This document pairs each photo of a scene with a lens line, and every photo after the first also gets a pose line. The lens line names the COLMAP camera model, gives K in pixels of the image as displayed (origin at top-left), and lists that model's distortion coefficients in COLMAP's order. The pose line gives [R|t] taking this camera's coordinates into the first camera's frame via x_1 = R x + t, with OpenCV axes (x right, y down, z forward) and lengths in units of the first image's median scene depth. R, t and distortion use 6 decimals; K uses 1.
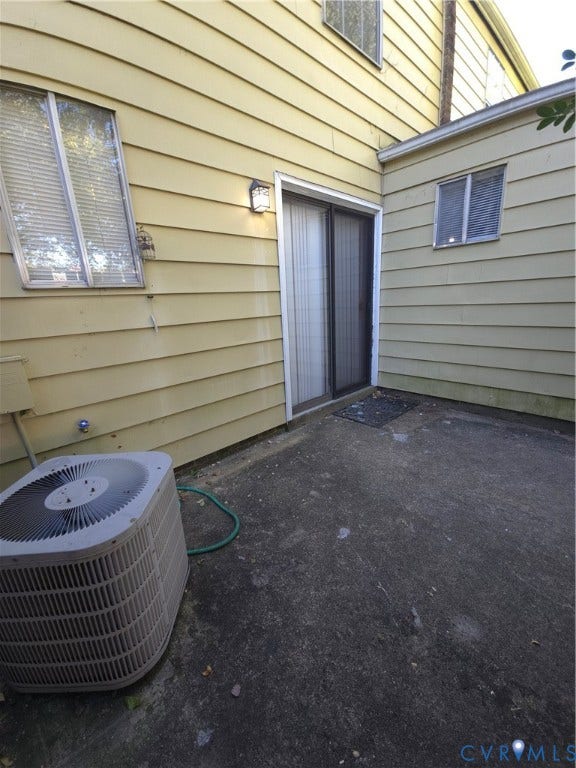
lens RADIAL K [[309.9, 0, 288.0], [0, 309.9, 384.0], [0, 0, 1]] dist [0.000119, -0.000074]
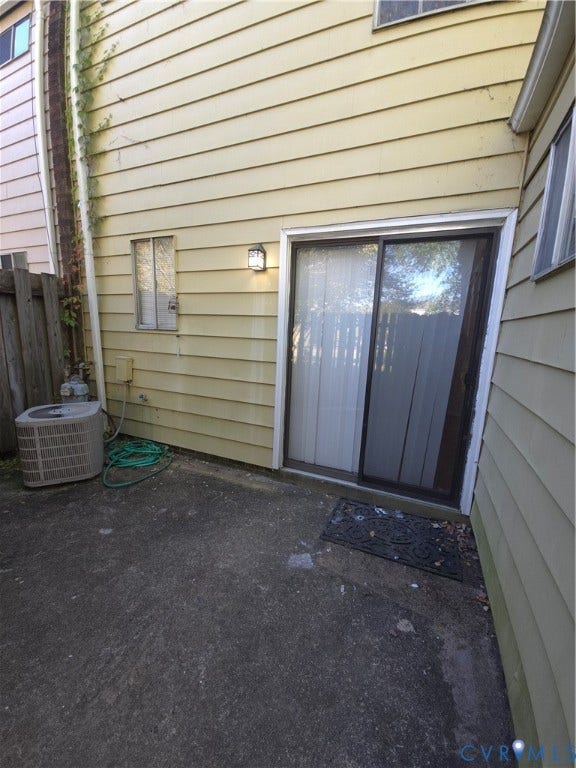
lens RADIAL K [[309.9, 0, 288.0], [0, 309.9, 384.0], [0, 0, 1]] dist [0.000119, -0.000074]
pose [[0.381562, 0.222839, -0.897080, 0.986913], [-0.295295, 0.949036, 0.110145, -0.300263], [0.875906, 0.222876, 0.427919, 0.662328]]
